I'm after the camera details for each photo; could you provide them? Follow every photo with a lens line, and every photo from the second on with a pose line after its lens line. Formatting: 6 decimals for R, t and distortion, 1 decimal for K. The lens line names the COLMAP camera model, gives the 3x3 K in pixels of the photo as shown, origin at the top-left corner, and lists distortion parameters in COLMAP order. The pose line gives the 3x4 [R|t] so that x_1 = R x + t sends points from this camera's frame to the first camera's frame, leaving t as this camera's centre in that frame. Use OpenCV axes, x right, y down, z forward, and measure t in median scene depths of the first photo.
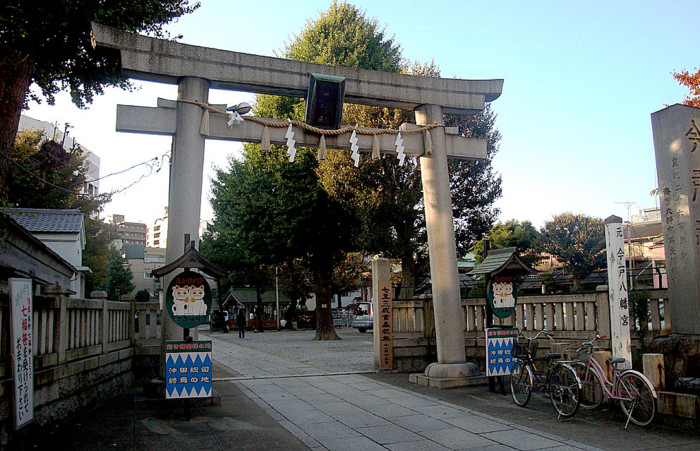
lens RADIAL K [[599.6, 0, 350.6], [0, 599.6, 226.4], [0, 0, 1]] dist [-0.127969, -0.004316]
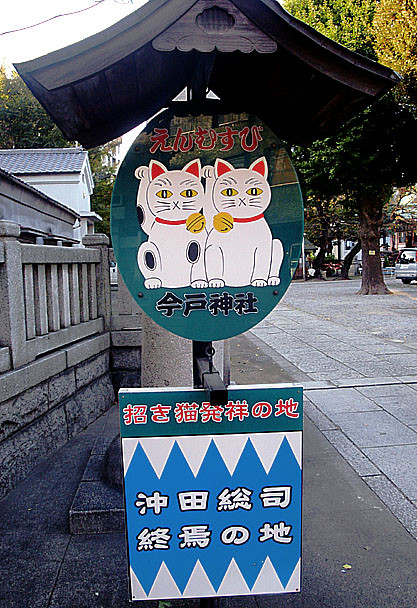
lens RADIAL K [[459.2, 0, 207.1], [0, 459.2, 305.1], [0, 0, 1]] dist [-0.012830, -0.001432]
pose [[0.963034, 0.023395, -0.268361, -0.223883], [0.041469, 0.971471, 0.233507, 0.113902], [0.266168, -0.236004, 0.934589, 0.825291]]
